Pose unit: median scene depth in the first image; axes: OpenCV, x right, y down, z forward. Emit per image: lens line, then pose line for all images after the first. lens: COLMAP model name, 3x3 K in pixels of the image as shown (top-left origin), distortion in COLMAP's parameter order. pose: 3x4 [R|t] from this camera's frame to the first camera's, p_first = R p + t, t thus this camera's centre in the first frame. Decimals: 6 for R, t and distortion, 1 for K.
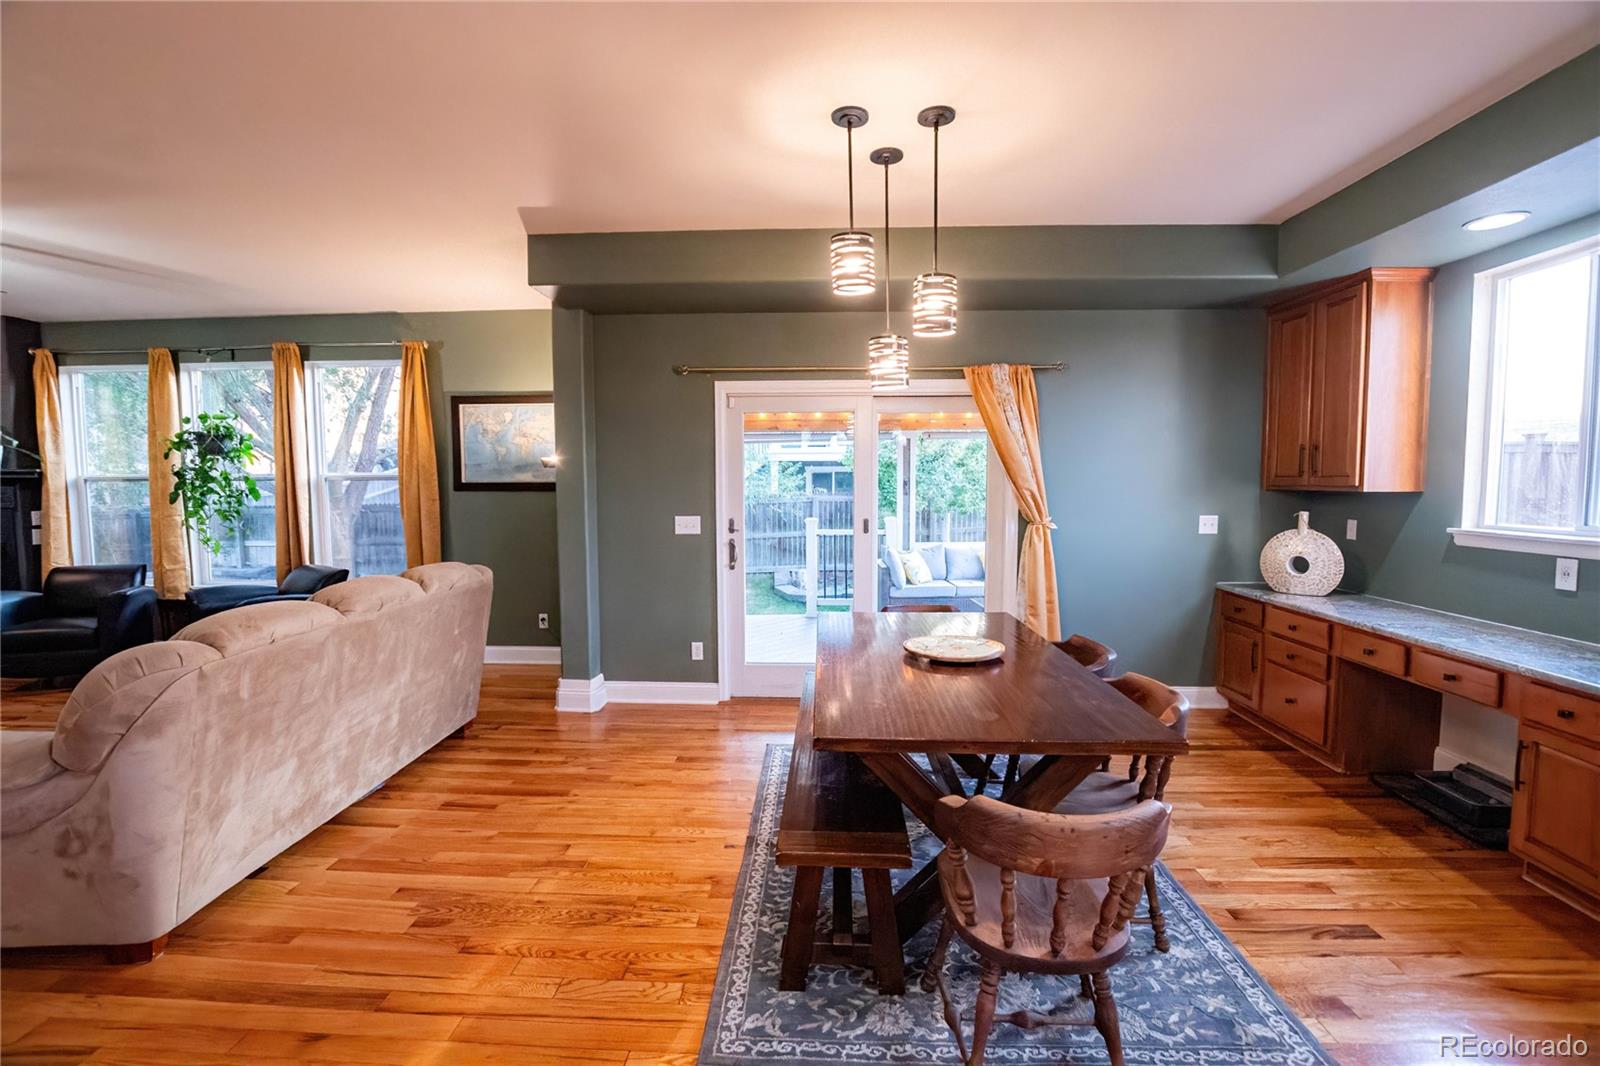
lens RADIAL K [[706.7, 0, 789.7], [0, 706.7, 531.7], [0, 0, 1]] dist [-0.027583, 0.001002]
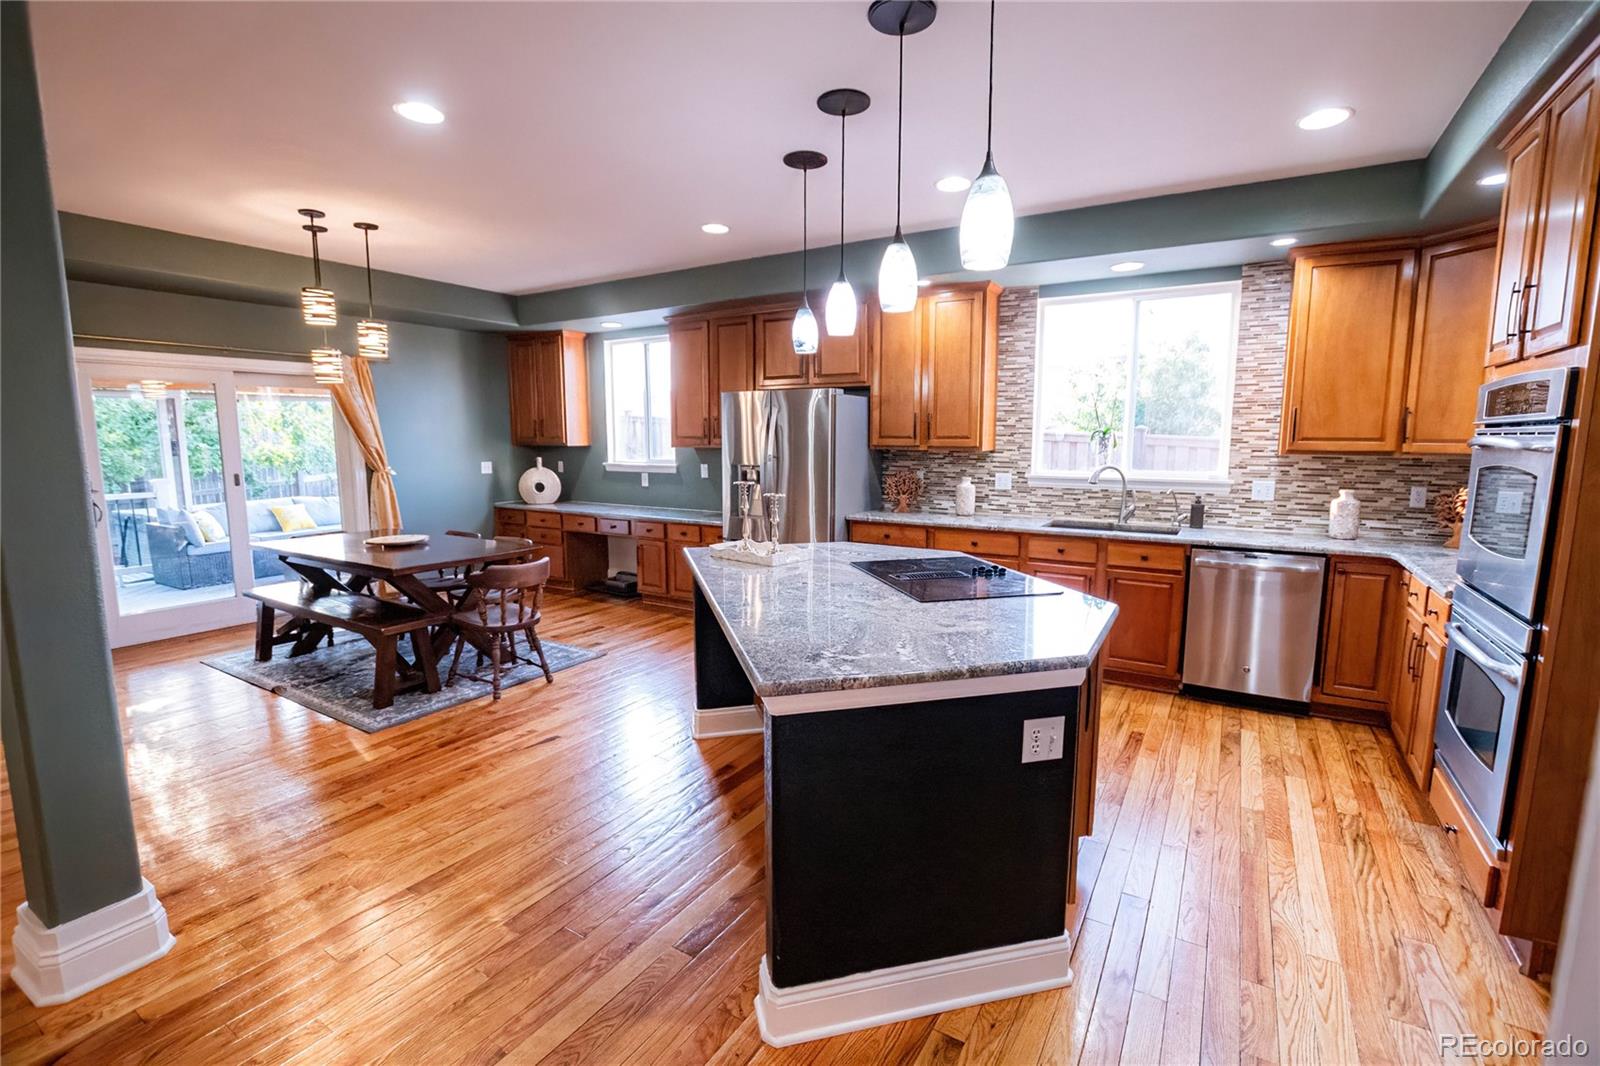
lens RADIAL K [[706.7, 0, 798.3], [0, 706.7, 534.4], [0, 0, 1]] dist [-0.027583, 0.001002]
pose [[0.488035, -0.116273, 0.865045, -0.603467], [0.059634, 0.993213, 0.099857, 0.030774], [-0.870784, 0.002852, 0.491657, -0.540421]]
